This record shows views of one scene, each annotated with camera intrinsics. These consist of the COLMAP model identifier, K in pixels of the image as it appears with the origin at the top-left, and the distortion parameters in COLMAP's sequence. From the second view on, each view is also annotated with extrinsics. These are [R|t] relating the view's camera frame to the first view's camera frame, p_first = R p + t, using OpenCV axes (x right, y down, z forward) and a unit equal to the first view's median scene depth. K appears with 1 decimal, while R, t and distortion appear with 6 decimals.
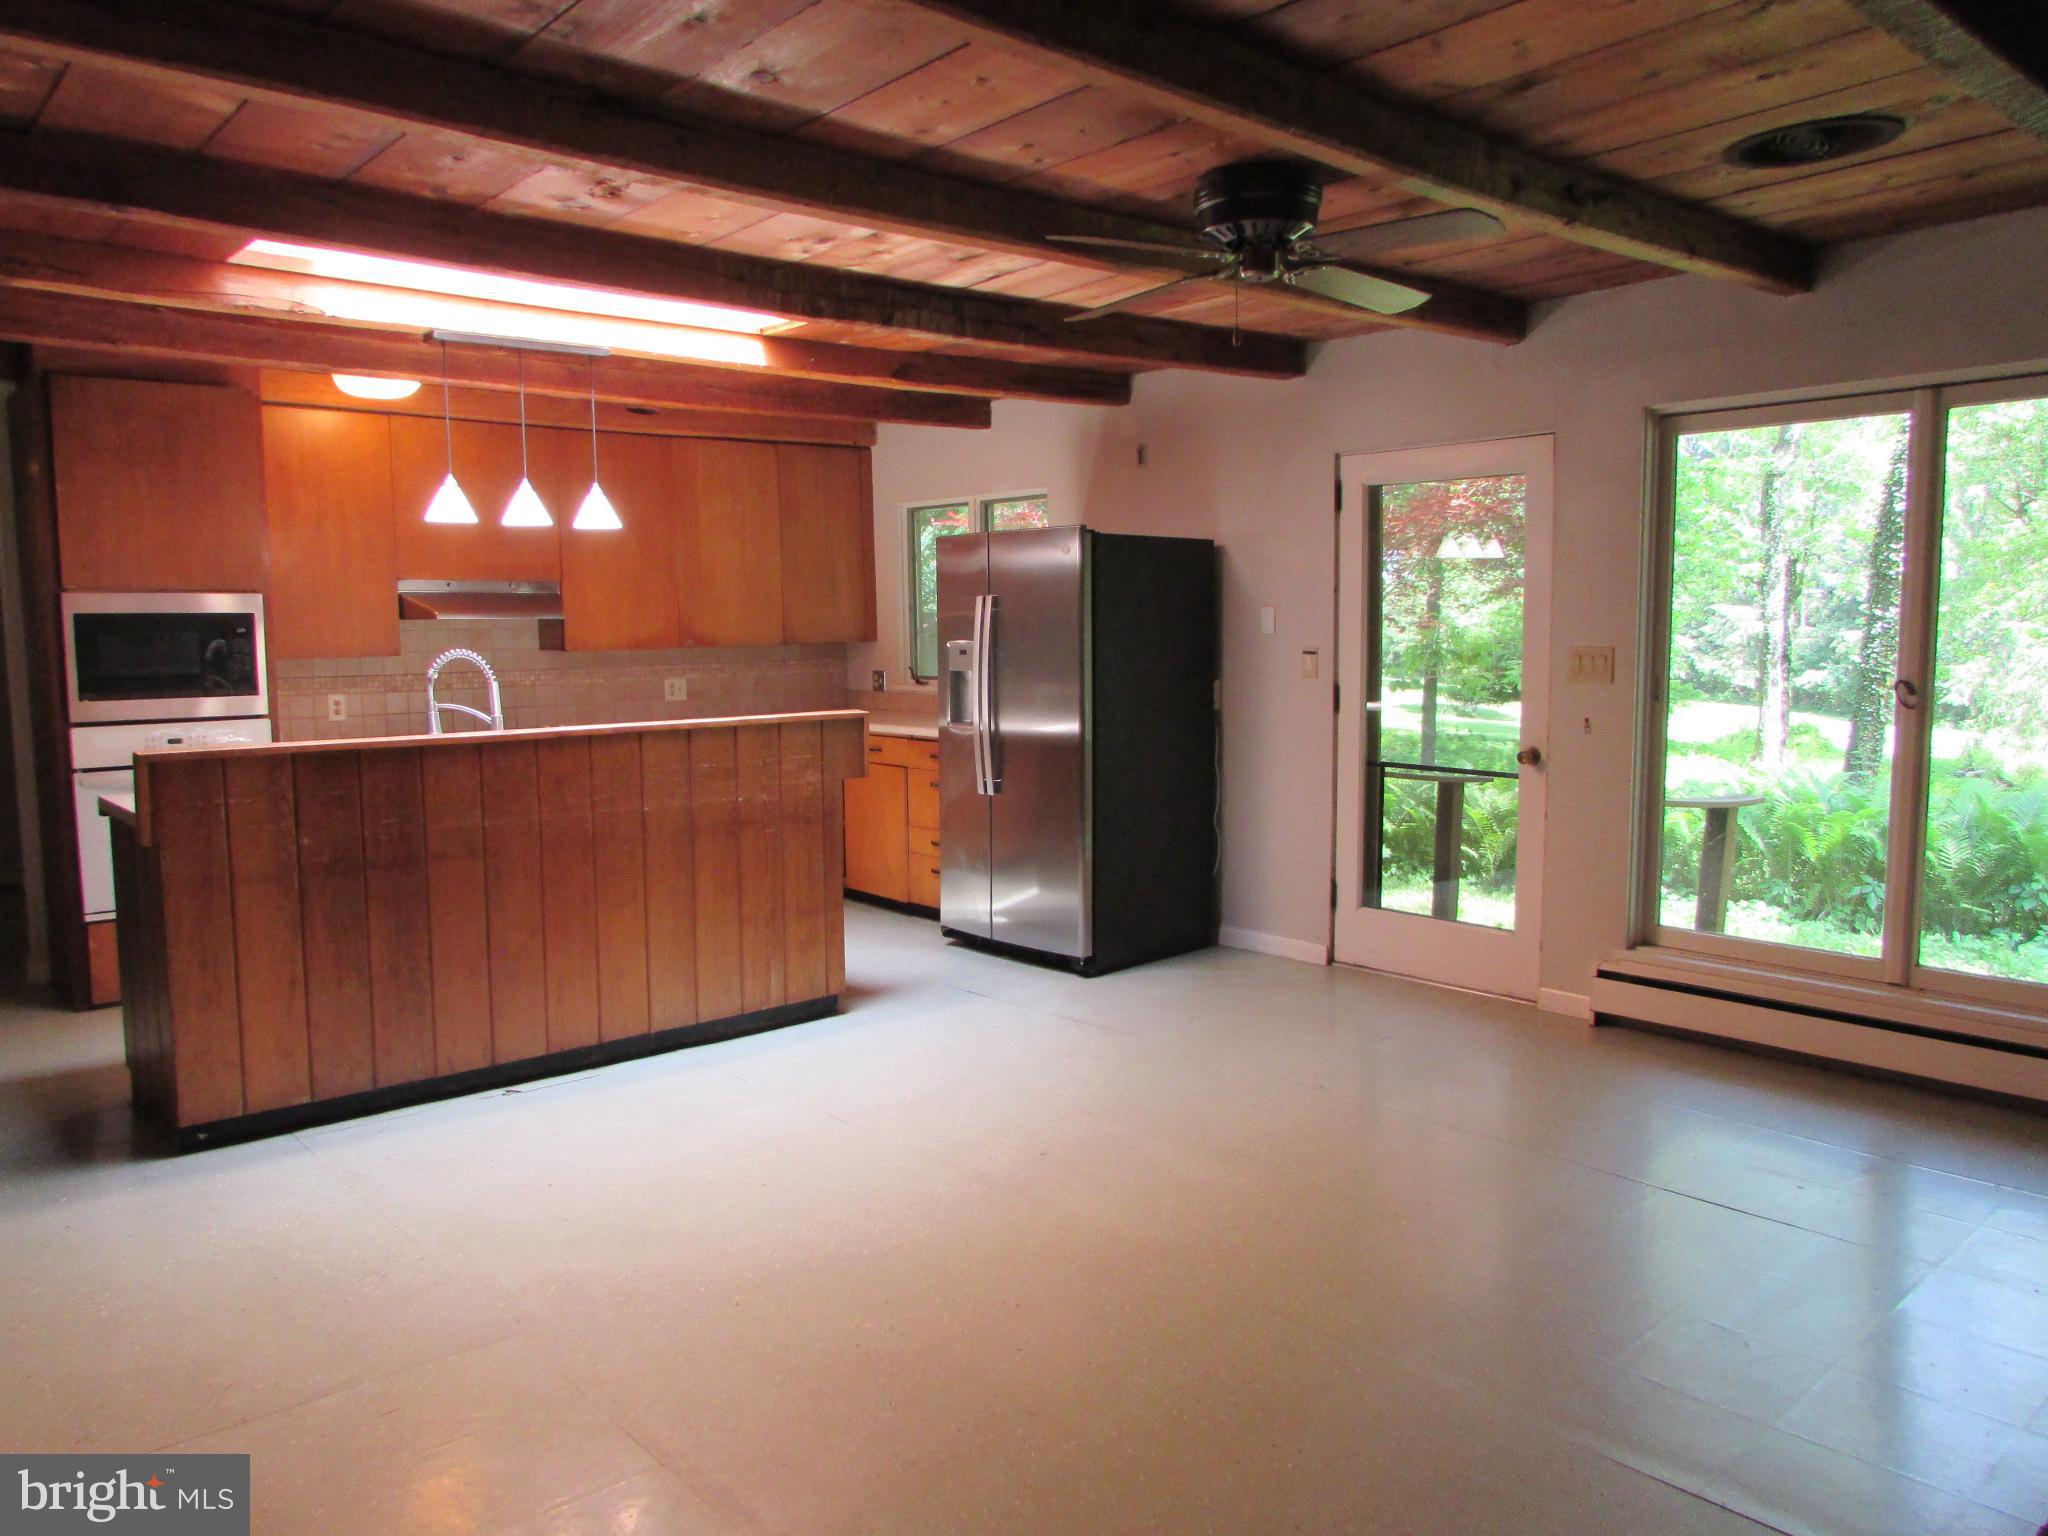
lens RADIAL K [[1471.3, 0, 1010.3], [0, 1471.3, 769.5], [0, 0, 1]] dist [-0.007670, 0.000401]
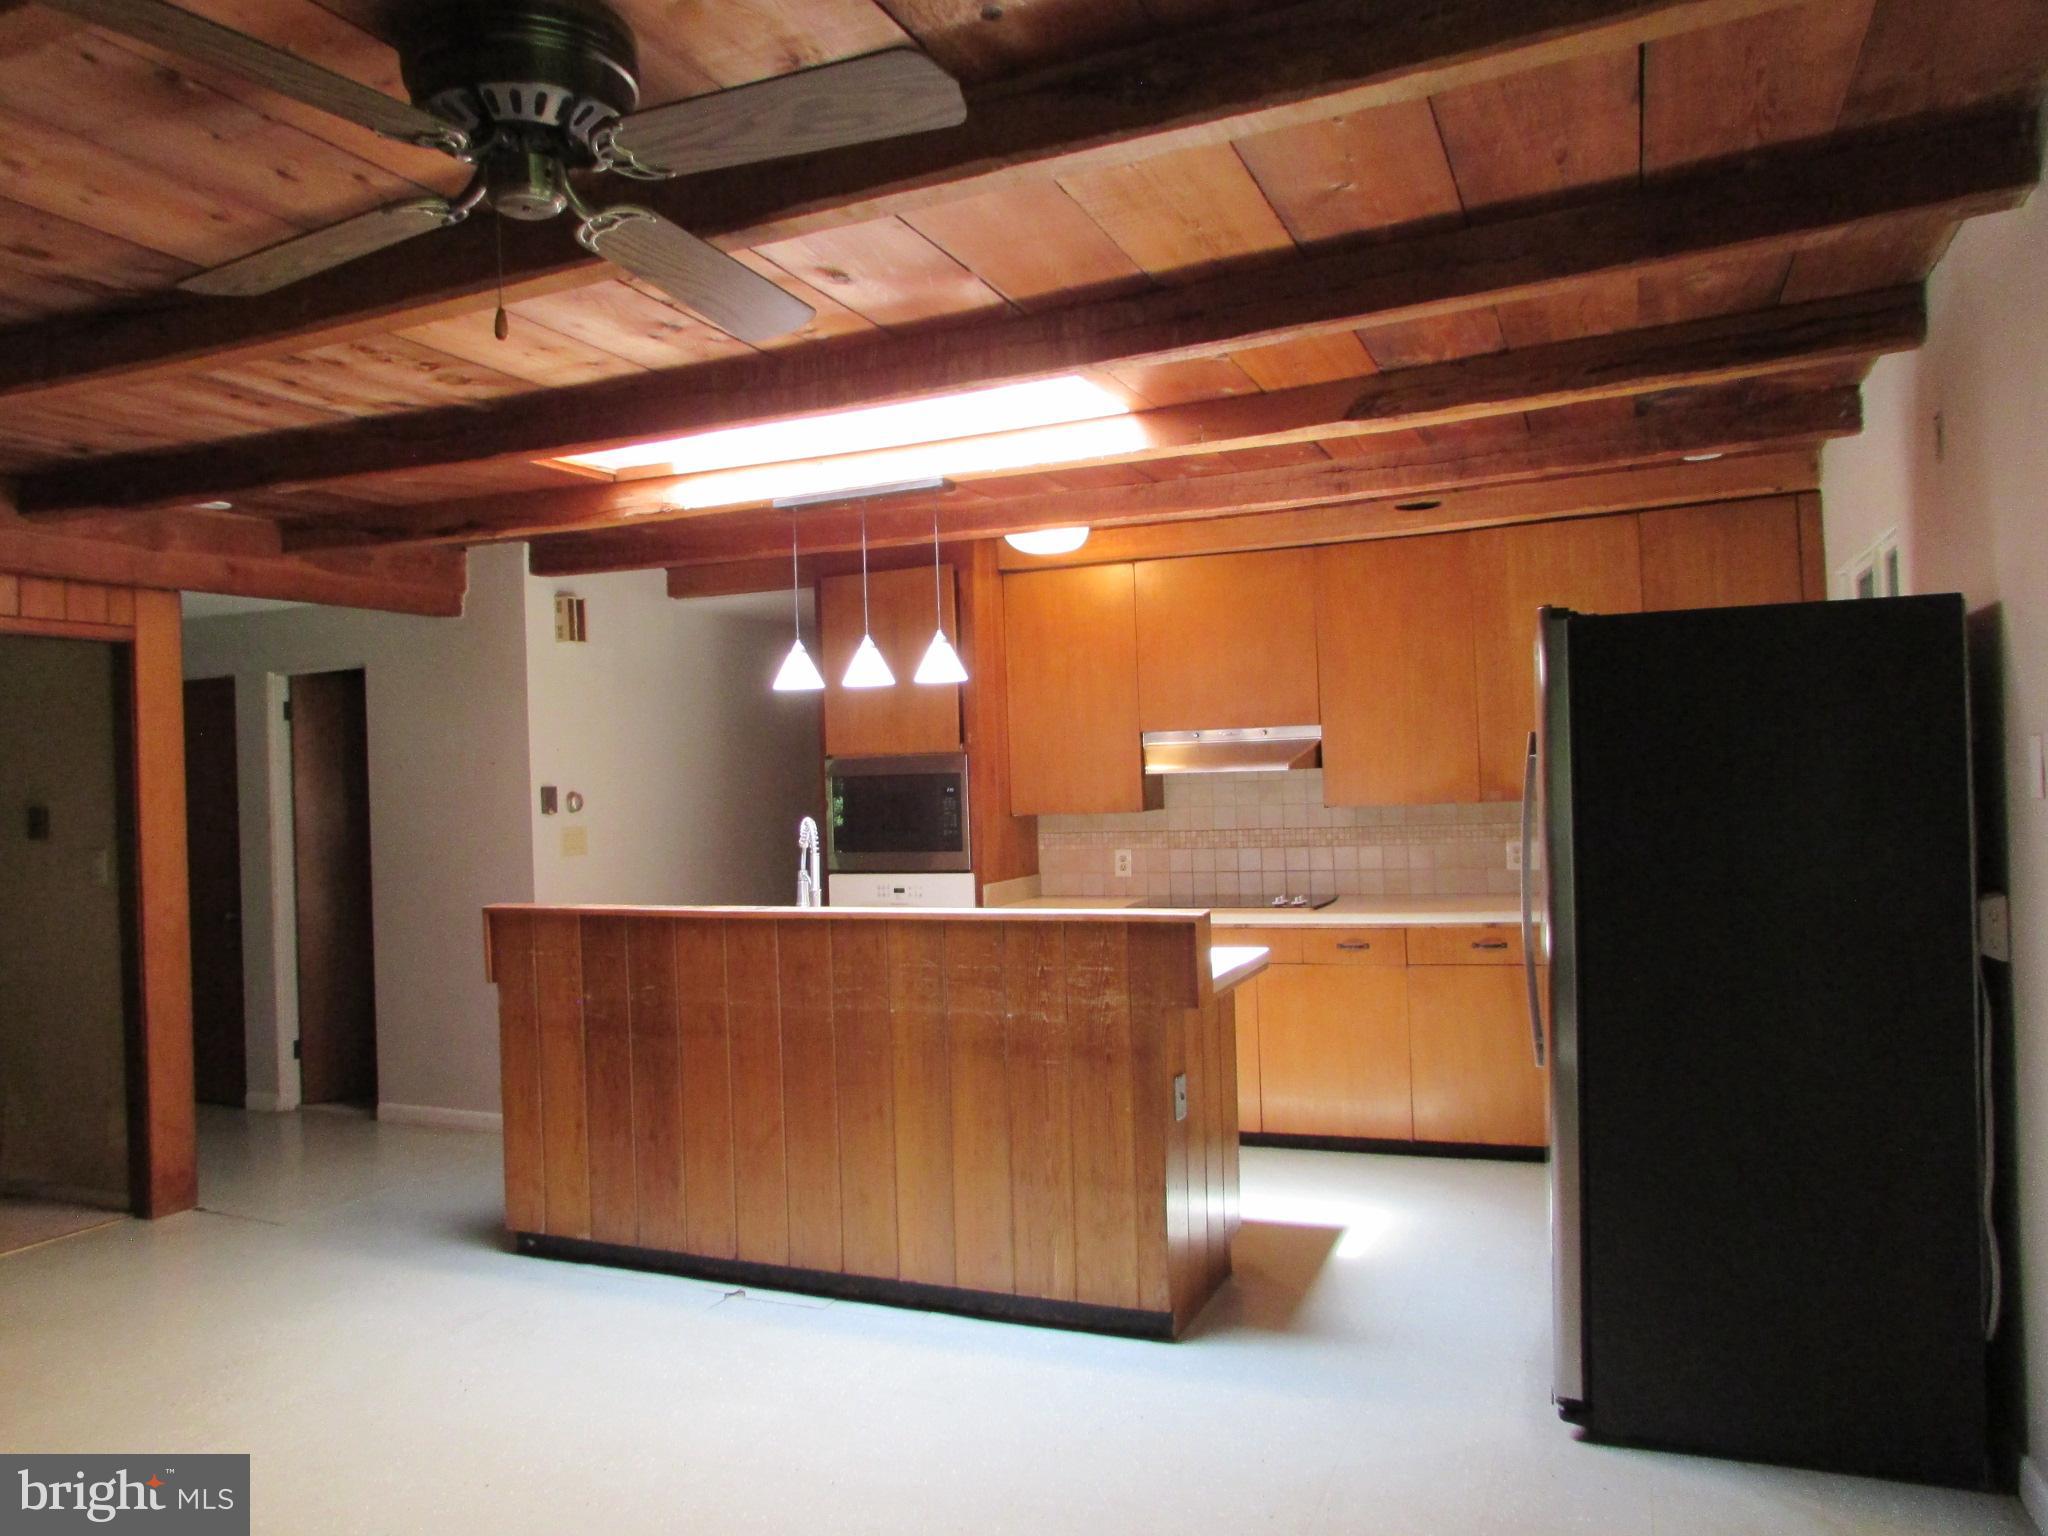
lens RADIAL K [[1528.0, 0, 1024.5], [0, 1528.0, 778.0], [0, 0, 1]] dist [-0.000457, -0.002045]
pose [[0.413756, -0.002395, -0.910385, 0.595355], [-0.063251, 0.997504, -0.031371, -0.085449], [0.908188, 0.070563, 0.412572, 0.706467]]
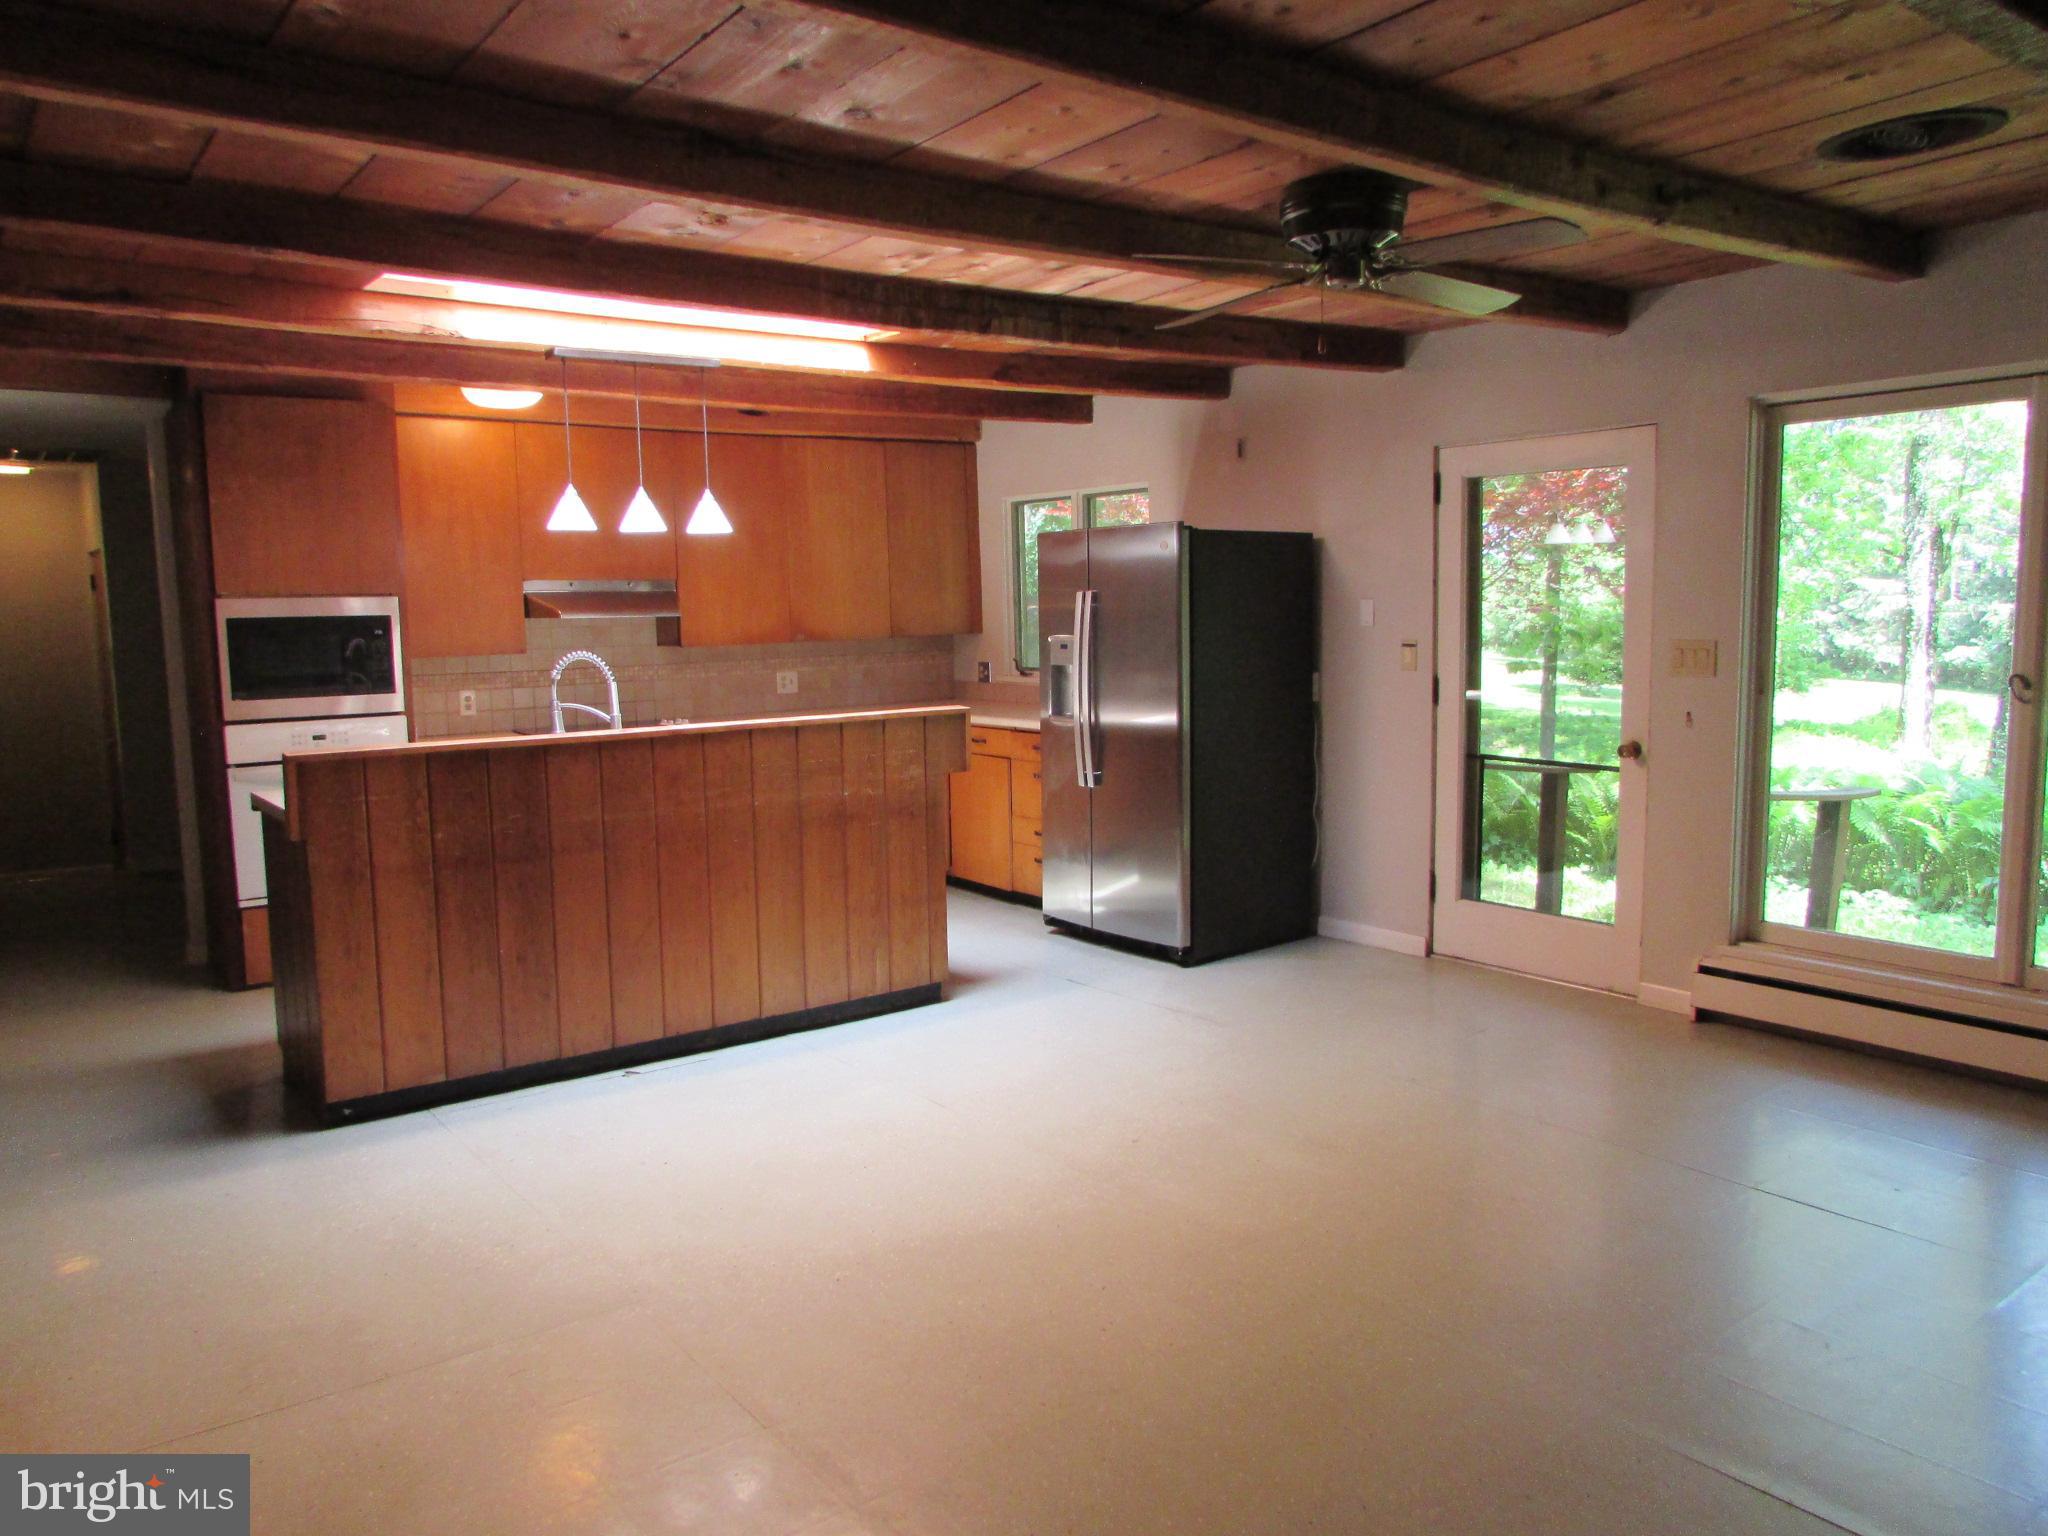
lens RADIAL K [[1469.9, 0, 1012.8], [0, 1469.9, 767.7], [0, 0, 1]] dist [-0.003342, 0.002953]
pose [[0.997163, -0.001723, -0.075252, 0.011731], [0.002611, 0.999928, 0.011707, -0.010060], [0.075226, -0.011871, 0.997096, -0.023909]]
